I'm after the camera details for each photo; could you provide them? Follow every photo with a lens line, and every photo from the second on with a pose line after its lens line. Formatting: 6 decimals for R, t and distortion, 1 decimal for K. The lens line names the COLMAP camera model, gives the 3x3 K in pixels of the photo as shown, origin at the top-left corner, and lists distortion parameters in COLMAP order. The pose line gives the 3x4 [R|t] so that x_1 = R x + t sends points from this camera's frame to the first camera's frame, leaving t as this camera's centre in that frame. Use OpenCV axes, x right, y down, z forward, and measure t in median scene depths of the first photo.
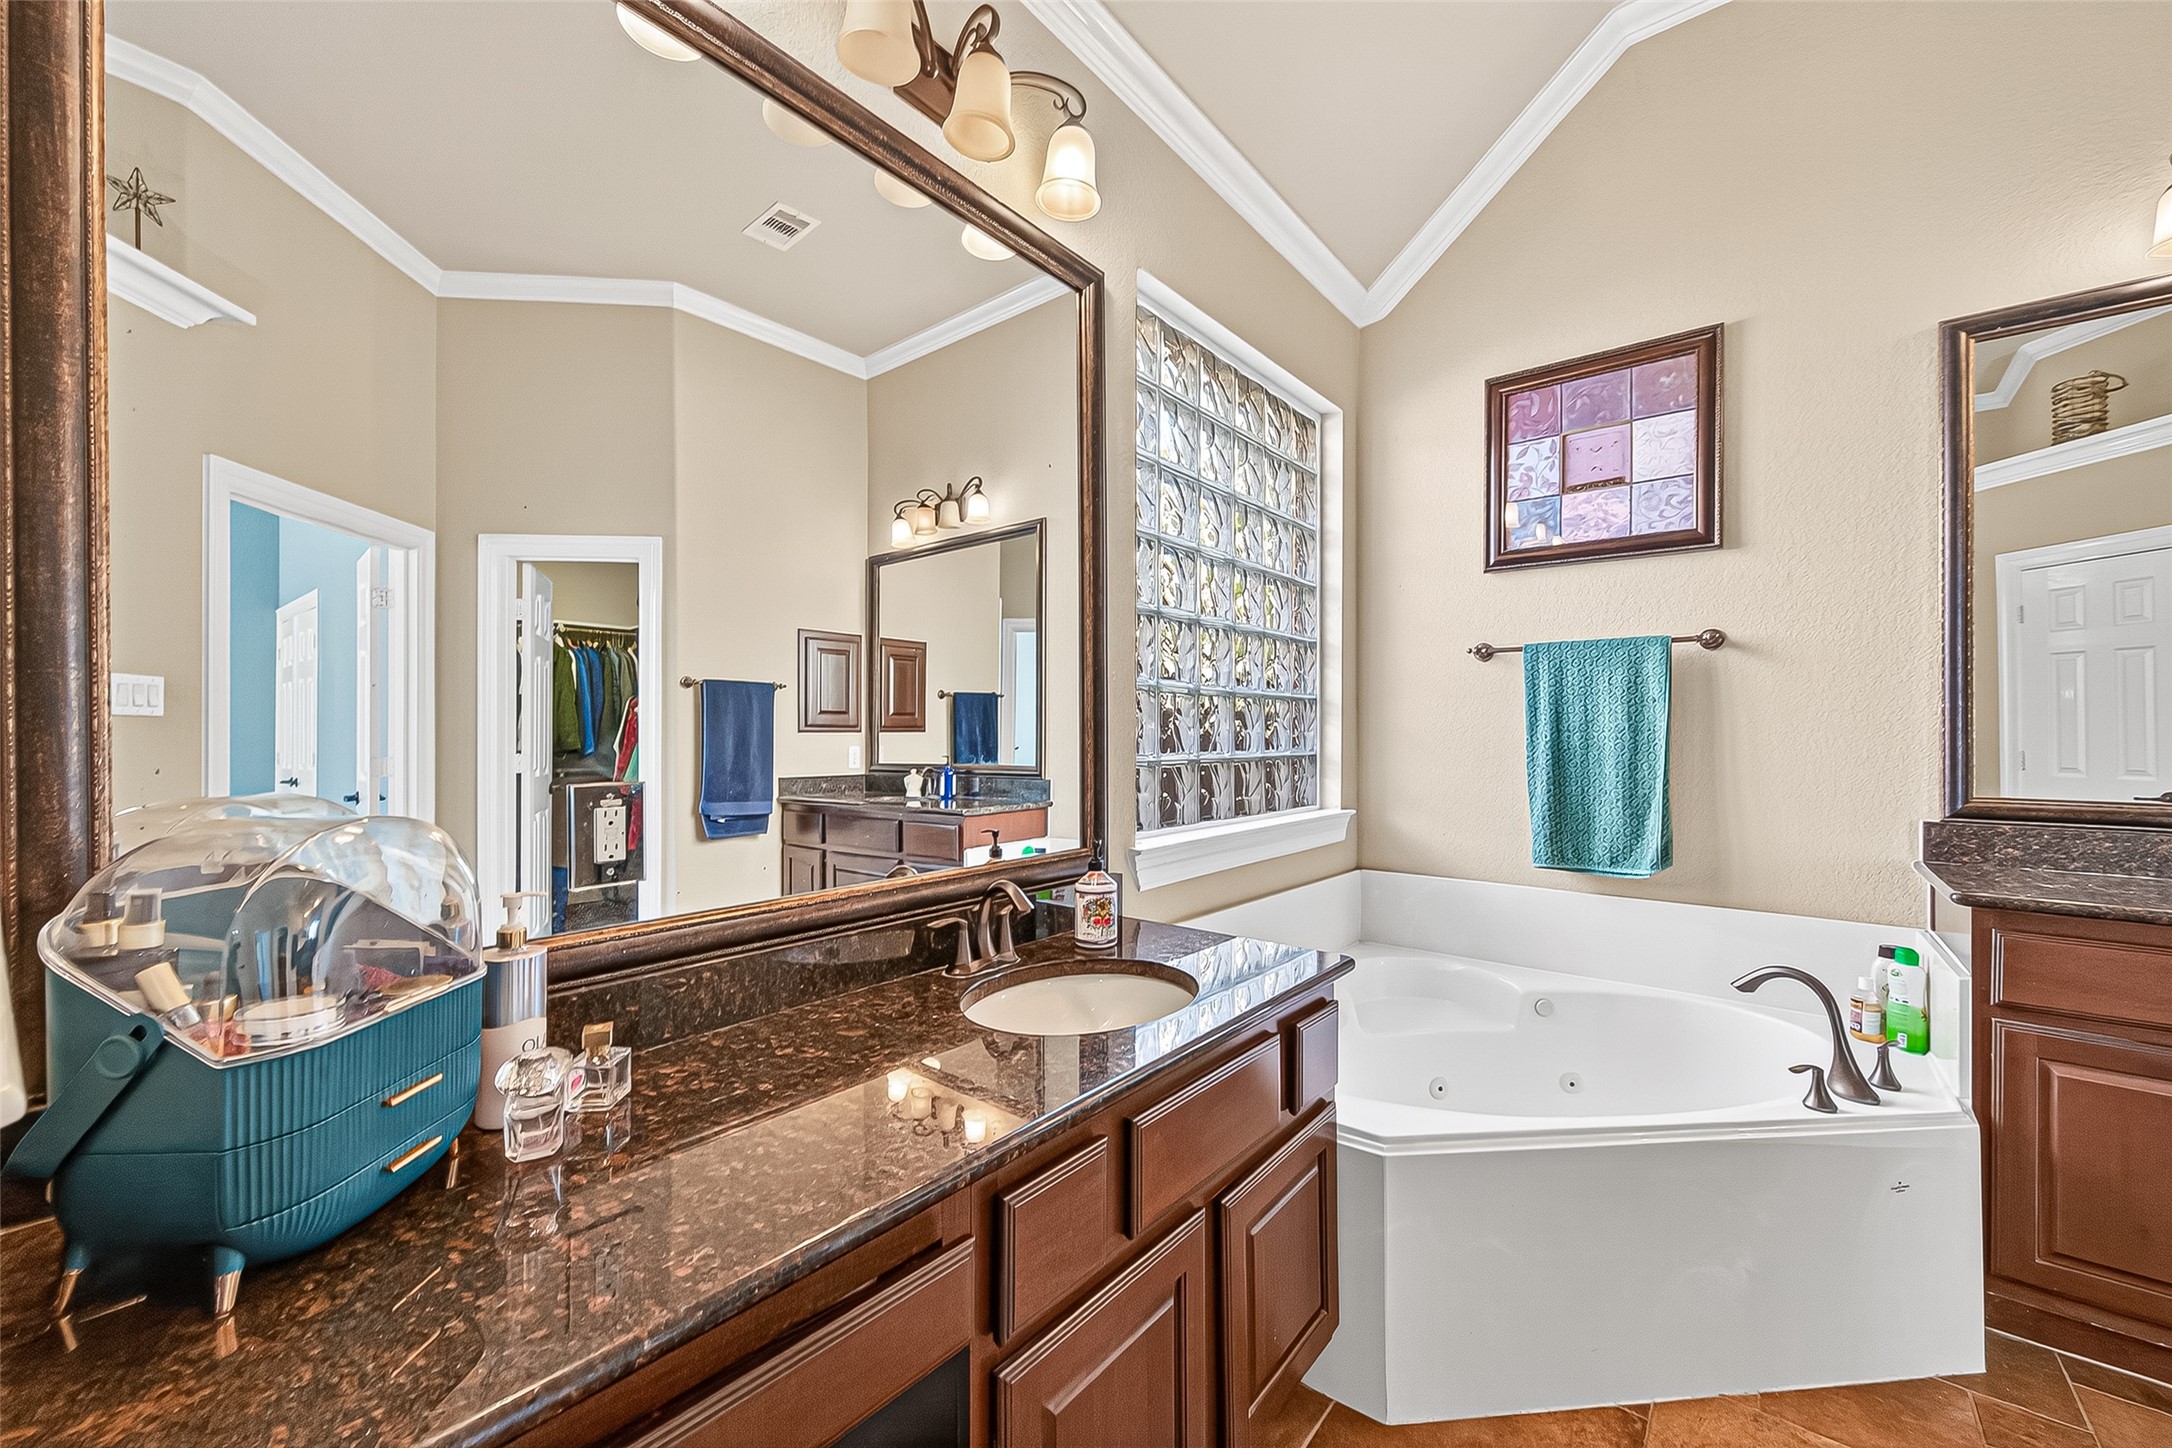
lens RADIAL K [[847.7, 0, 1105.9], [0, 847.7, 735.6], [0, 0, 1]] dist [0.006740, -0.000697]
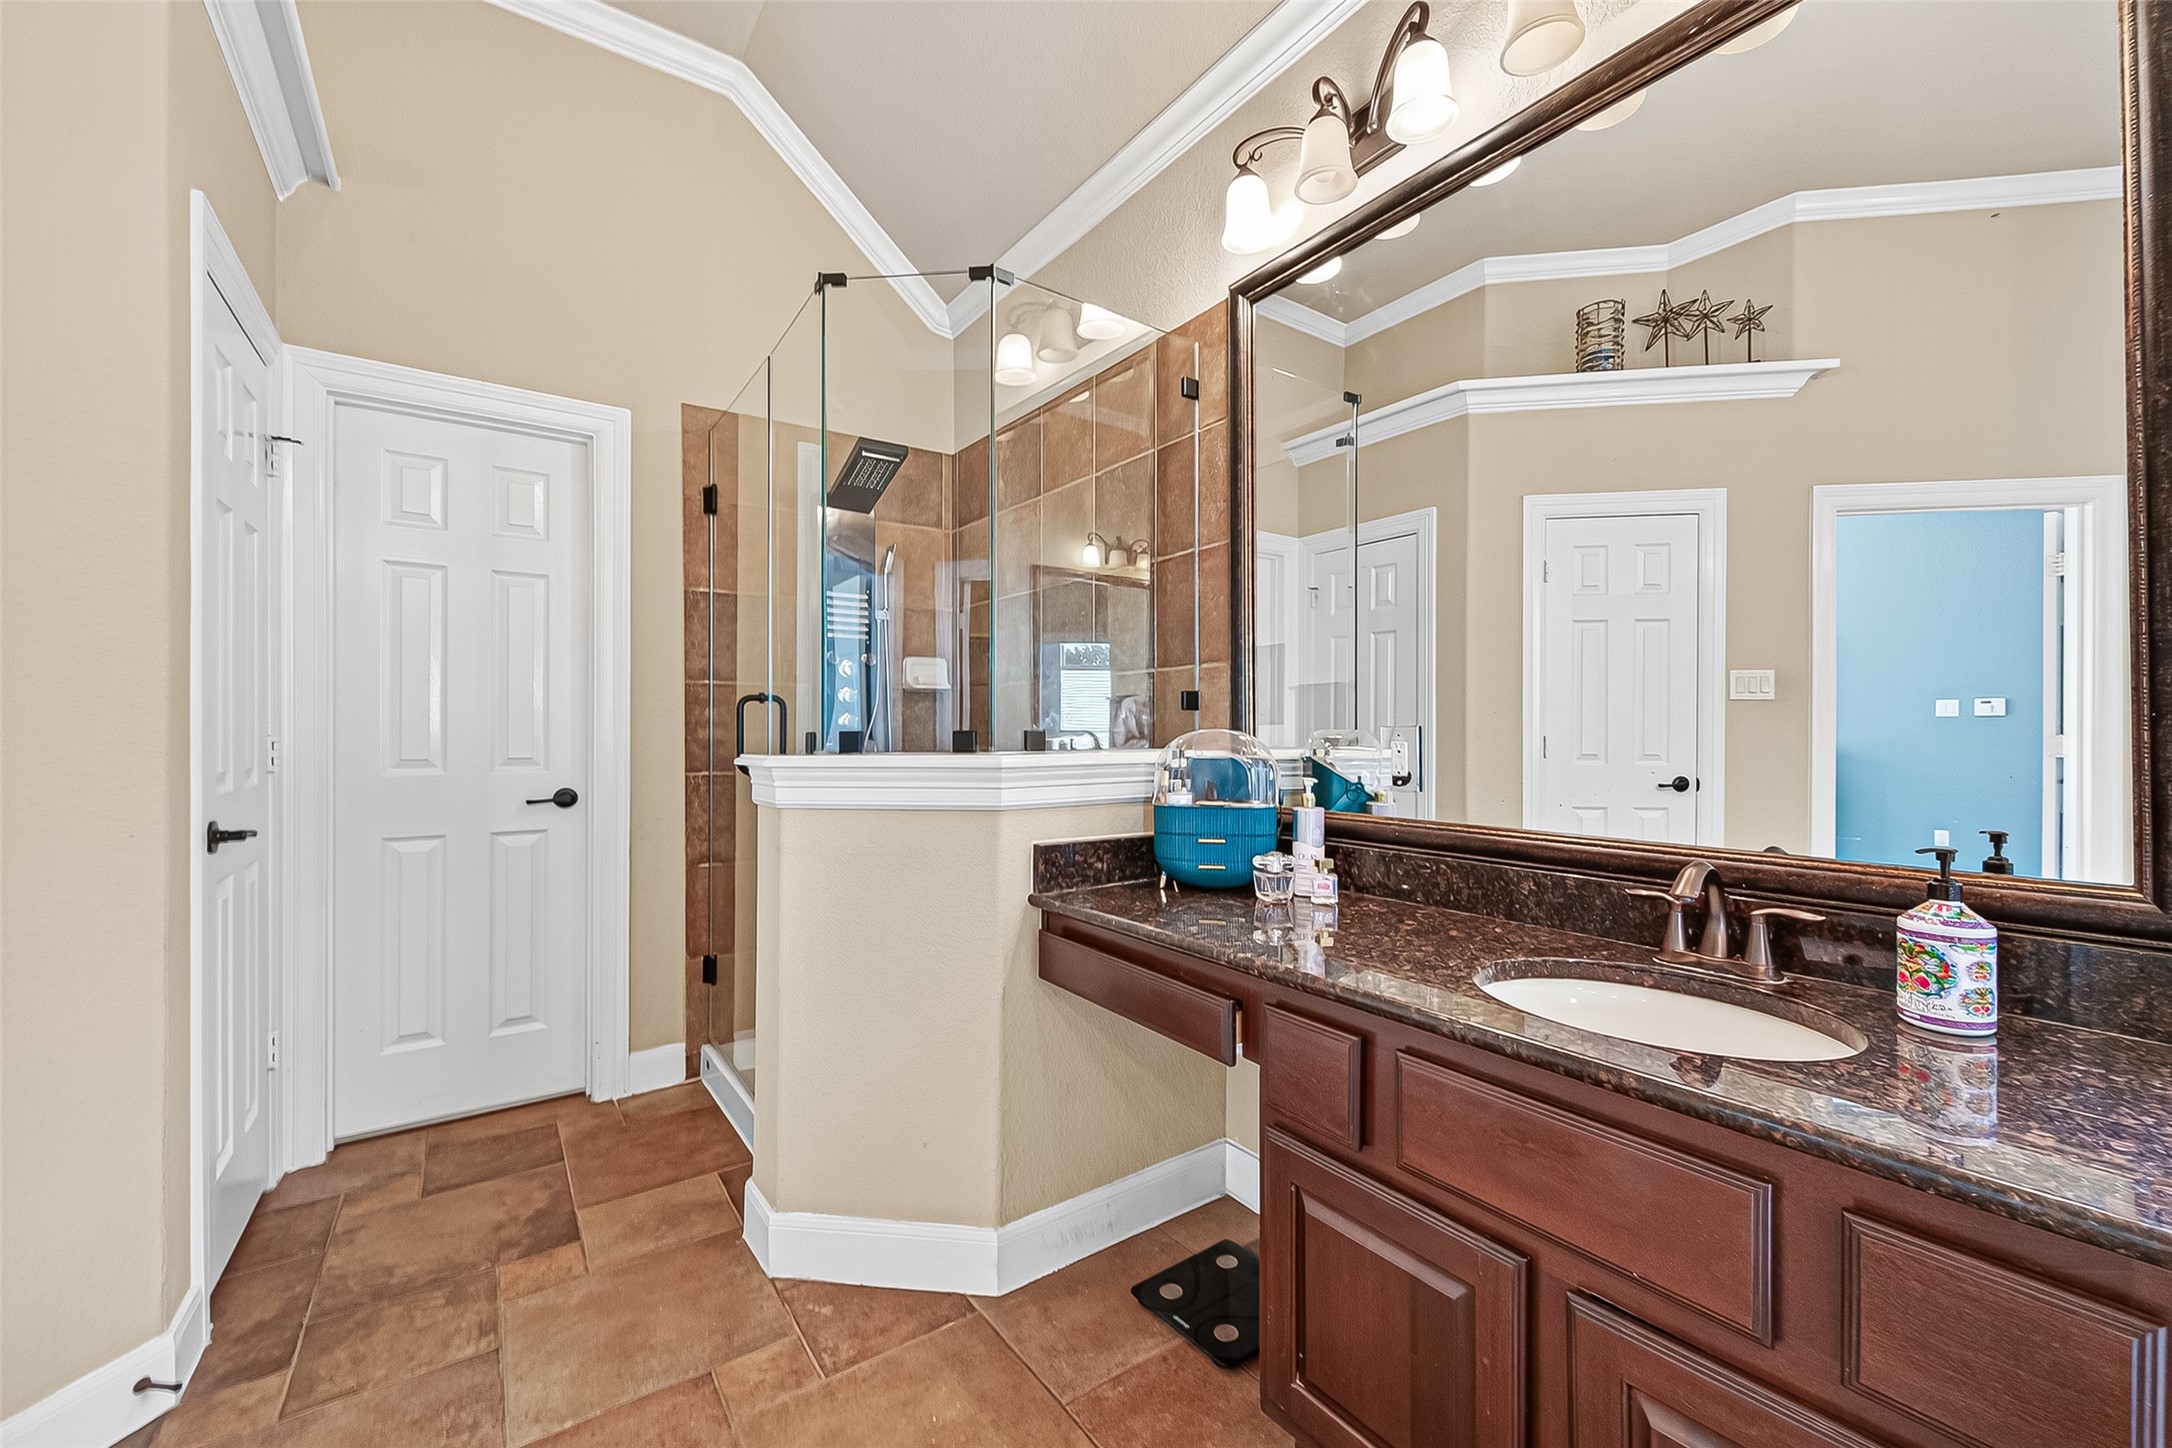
lens RADIAL K [[847.7, 0, 1100.6], [0, 847.7, 725.9], [0, 0, 1]] dist [0.006740, -0.000697]
pose [[-0.282350, -0.005196, -0.959297, 0.845637], [0.000775, 0.999984, -0.005645, 0.046881], [0.959311, -0.002337, -0.282341, 0.709135]]
